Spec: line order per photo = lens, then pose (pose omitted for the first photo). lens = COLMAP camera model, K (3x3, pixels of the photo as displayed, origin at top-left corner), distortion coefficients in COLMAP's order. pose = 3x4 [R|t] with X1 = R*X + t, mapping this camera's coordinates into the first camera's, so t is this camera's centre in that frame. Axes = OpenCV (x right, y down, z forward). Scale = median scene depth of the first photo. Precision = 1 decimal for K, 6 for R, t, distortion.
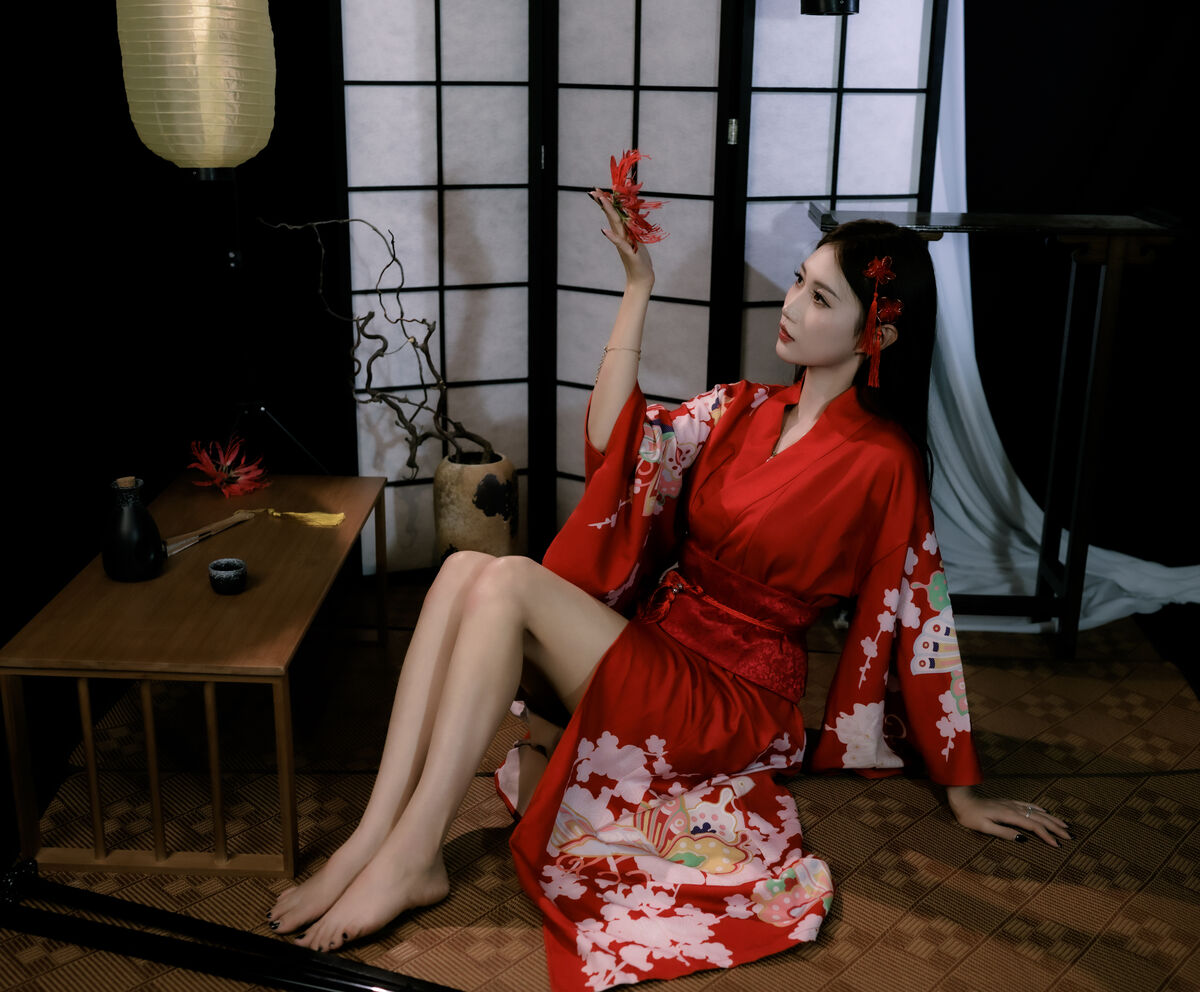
lens RADIAL K [[1413.8, 0, 590.7], [0, 1413.8, 501.0], [0, 0, 1]] dist [0.000898, 0.000000]
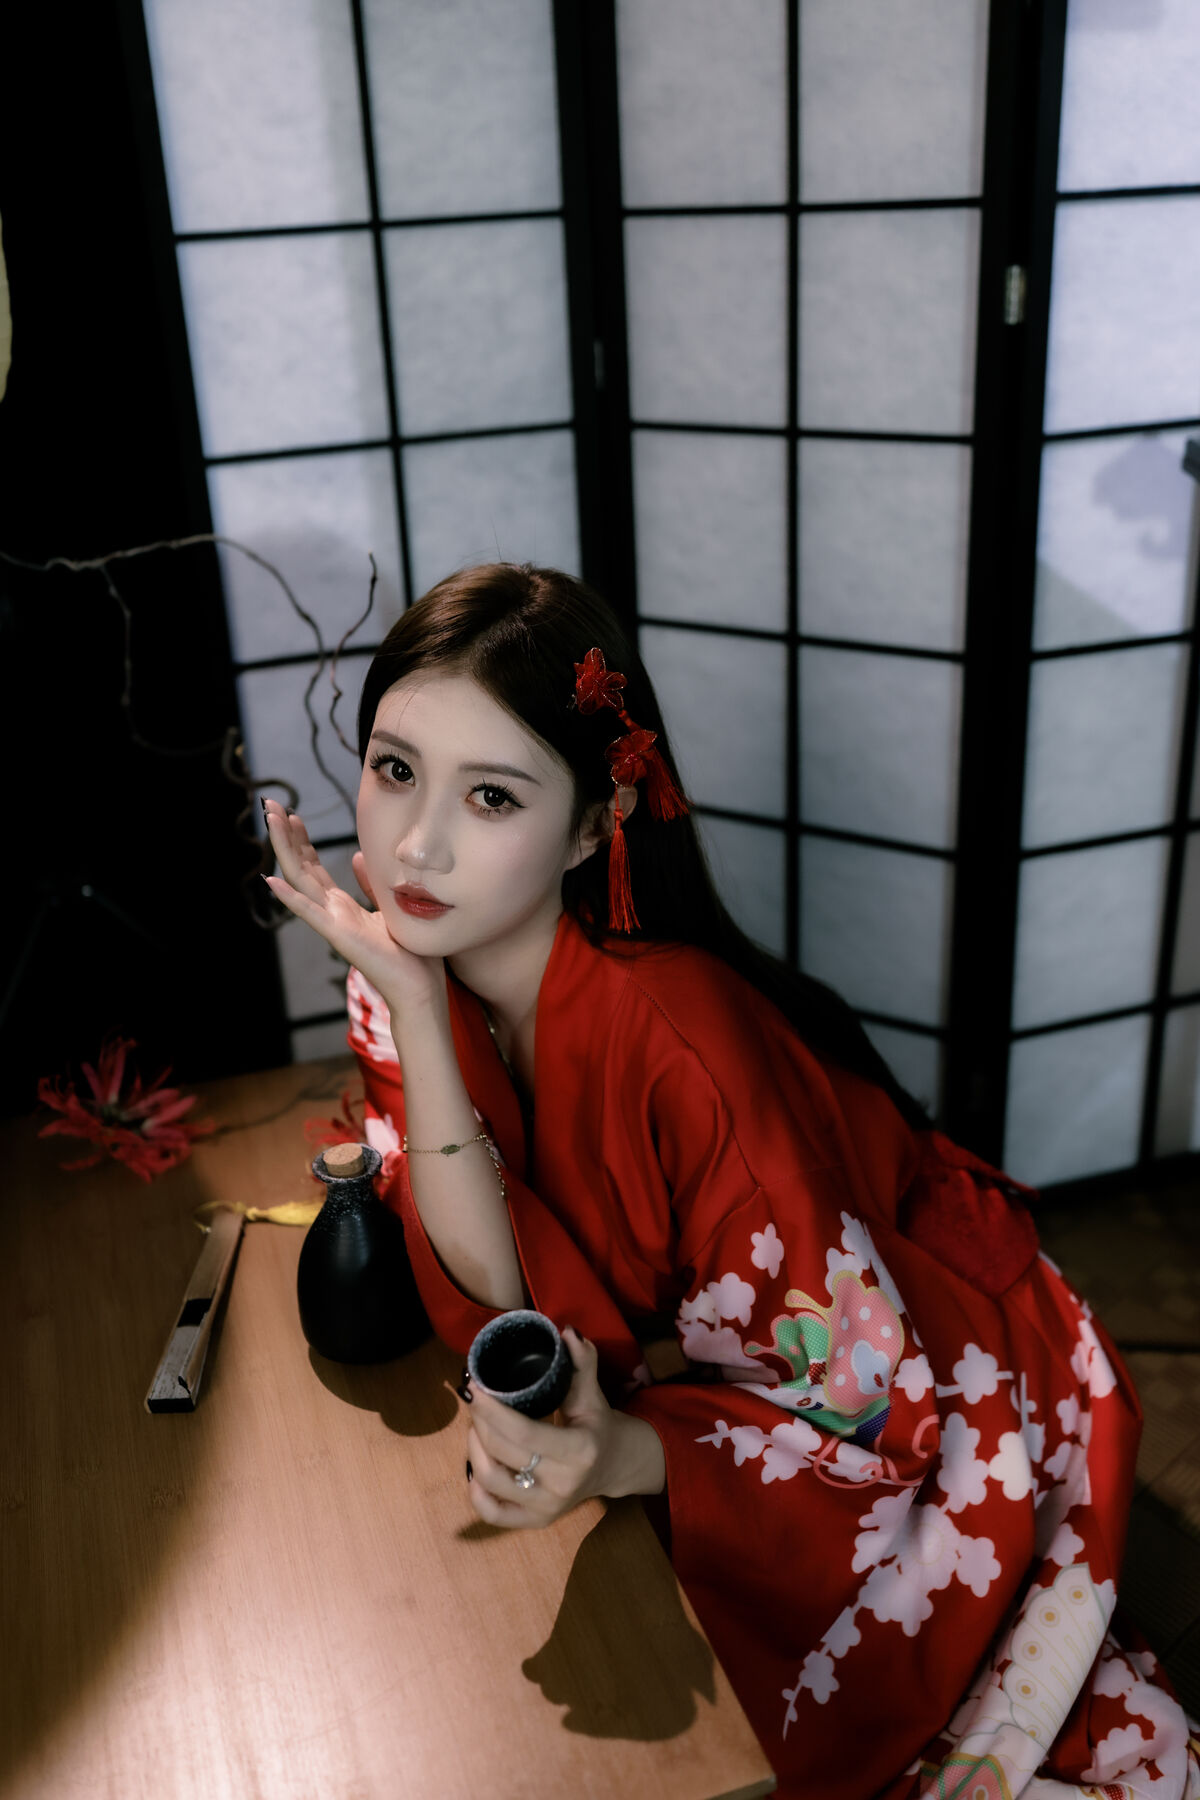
lens RADIAL K [[1713.5, 0, 589.1], [0, 1713.5, 884.7], [0, 0, 1]] dist [0.000059, 0.000000]
pose [[0.998091, -0.051874, -0.033504, -0.028394], [0.054859, 0.993929, 0.095375, -0.127858], [0.028353, -0.097031, 0.994877, 0.412730]]
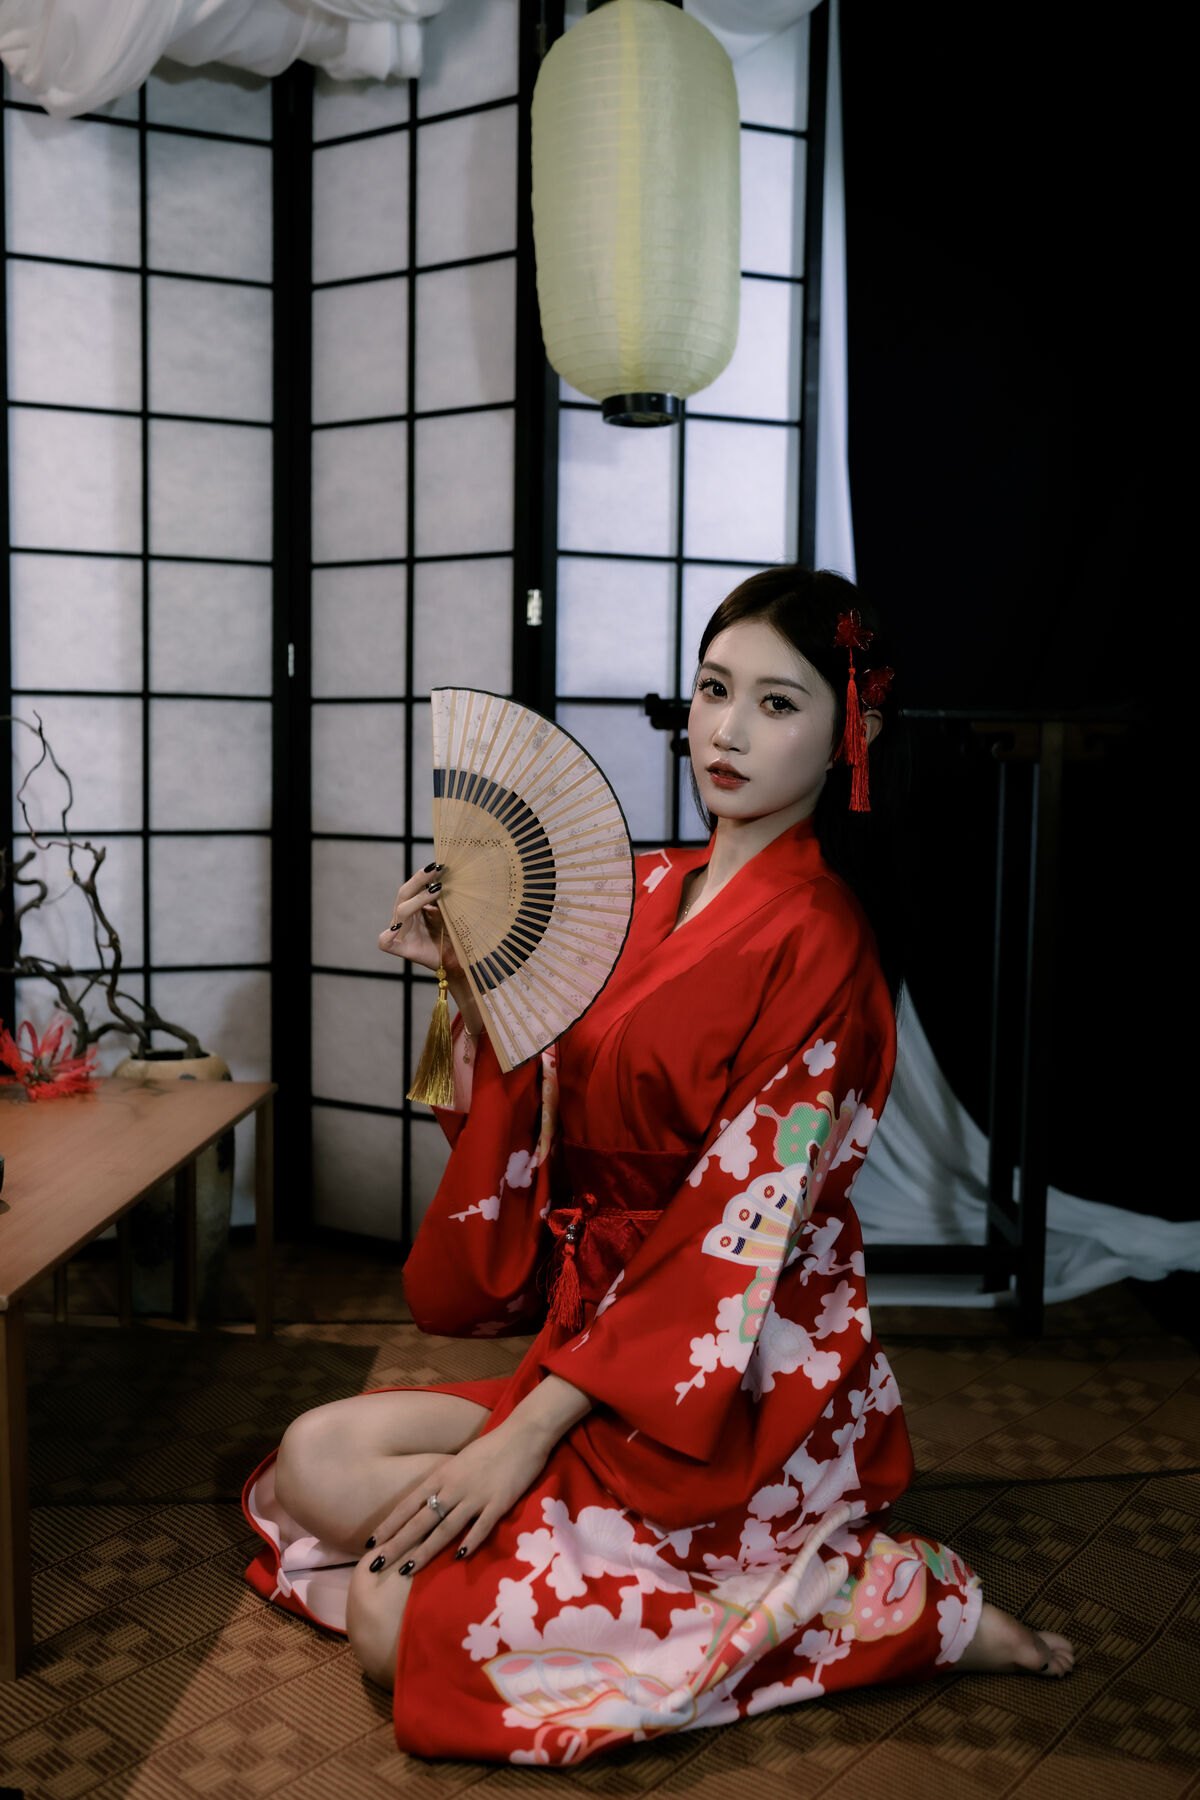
lens RADIAL K [[1713.5, 0, 594.0], [0, 1713.5, 894.8], [0, 0, 1]] dist [0.000059, 0.000000]
pose [[0.998628, -0.003029, 0.052271, 0.082232], [0.014573, 0.974960, -0.221902, 0.082947], [-0.050290, 0.222360, 0.973667, 0.154957]]
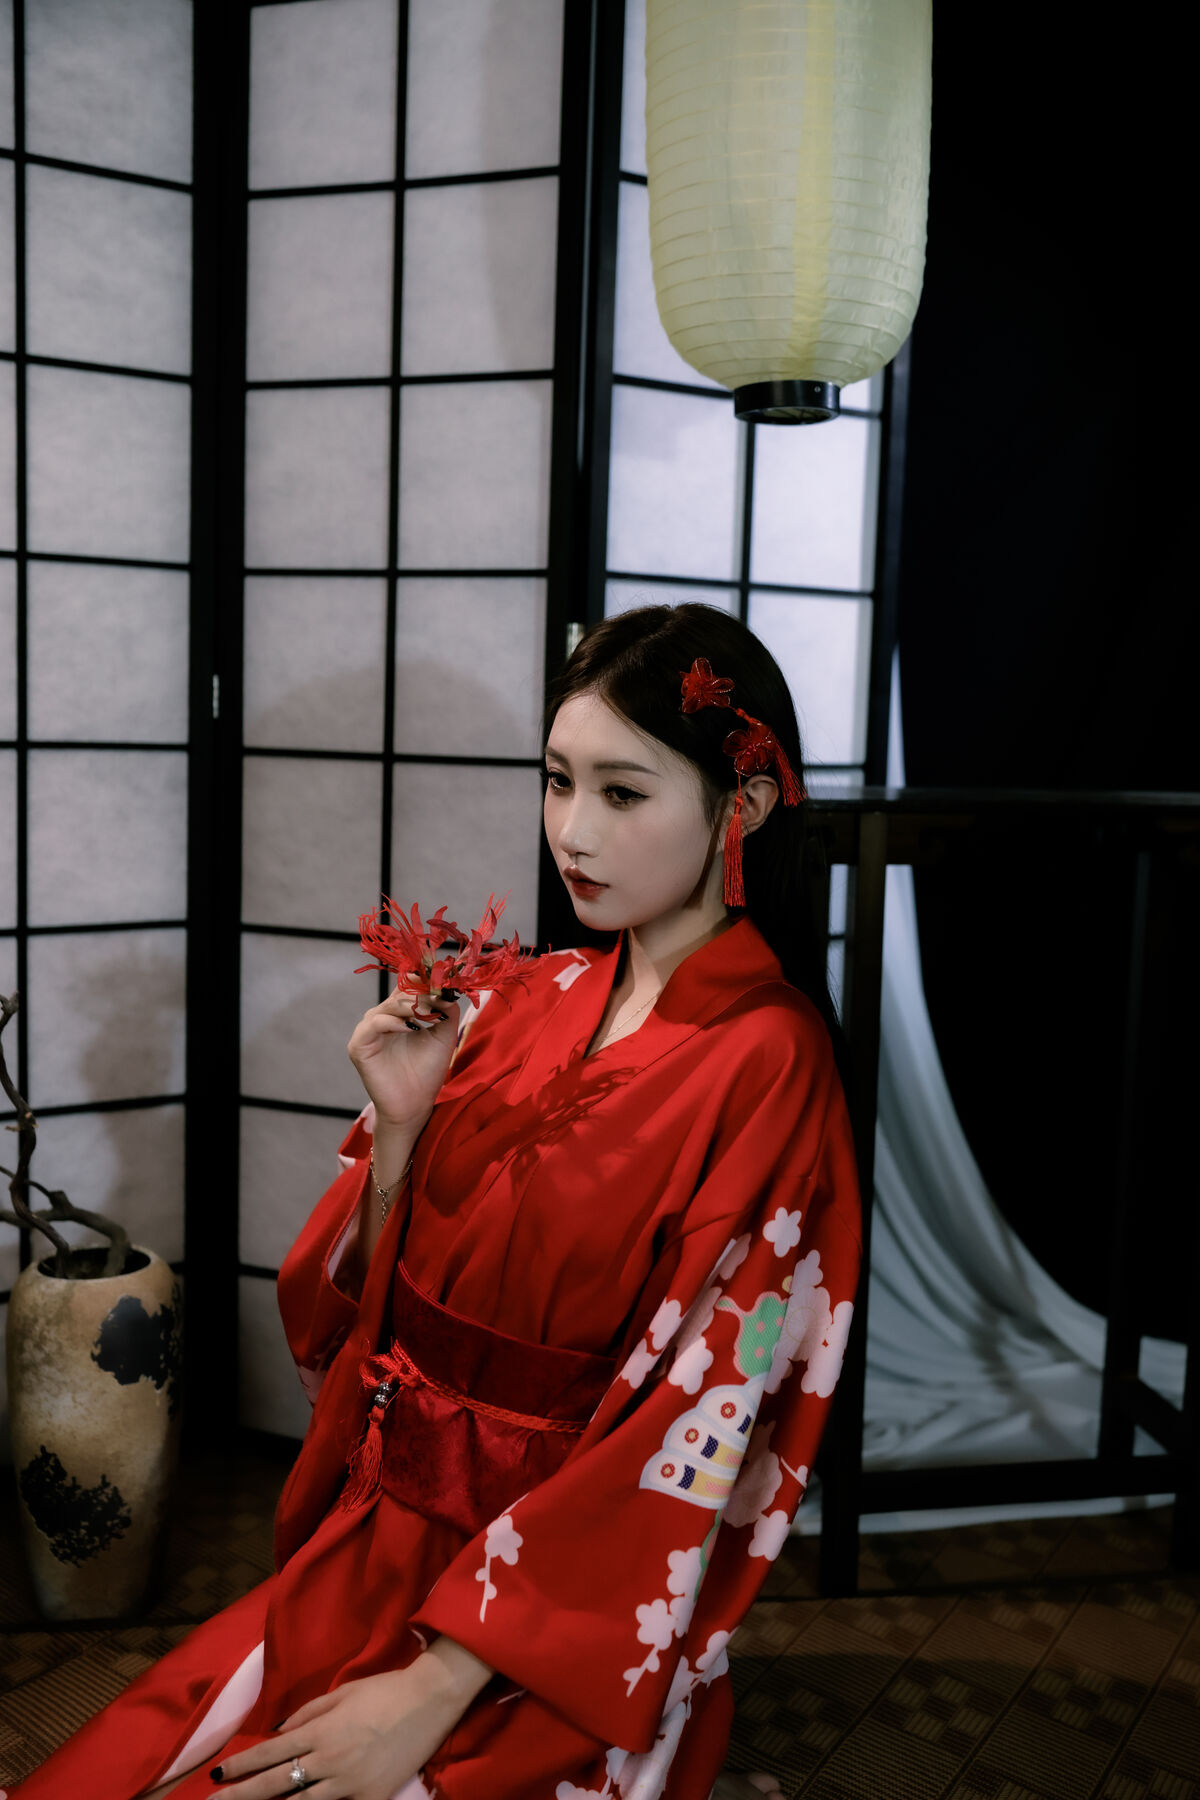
lens RADIAL K [[1713.5, 0, 596.1], [0, 1713.5, 894.0], [0, 0, 1]] dist [0.000059, 0.000000]
pose [[0.971357, -0.008771, 0.237465, -0.052451], [0.052040, 0.982912, -0.176567, -0.042546], [-0.231858, 0.183867, 0.955214, 0.356945]]
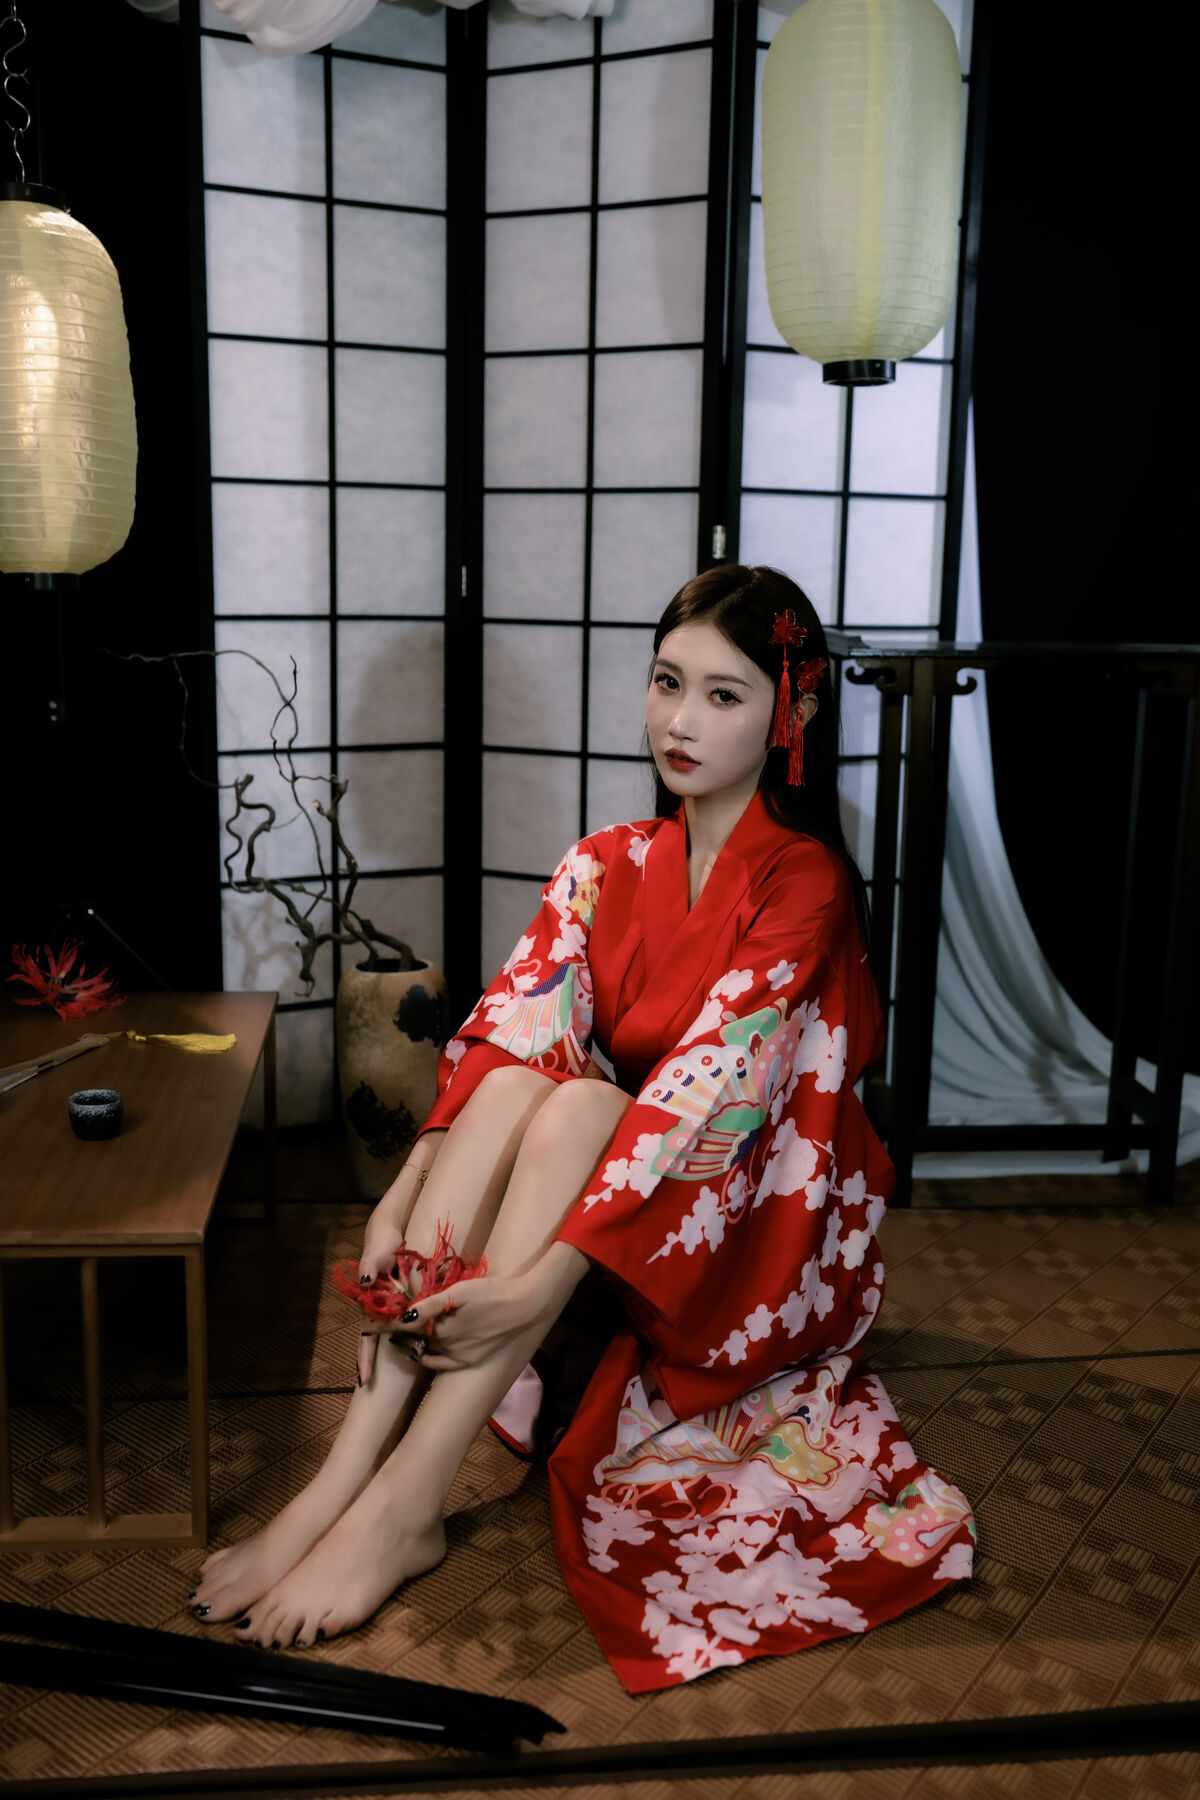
lens RADIAL K [[1713.5, 0, 595.0], [0, 1713.5, 894.2], [0, 0, 1]] dist [0.000059, 0.000000]
pose [[0.992214, -0.018367, 0.123185, -0.086882], [0.032081, 0.993382, -0.110285, 0.036050], [-0.120344, 0.113378, 0.986237, 0.086801]]
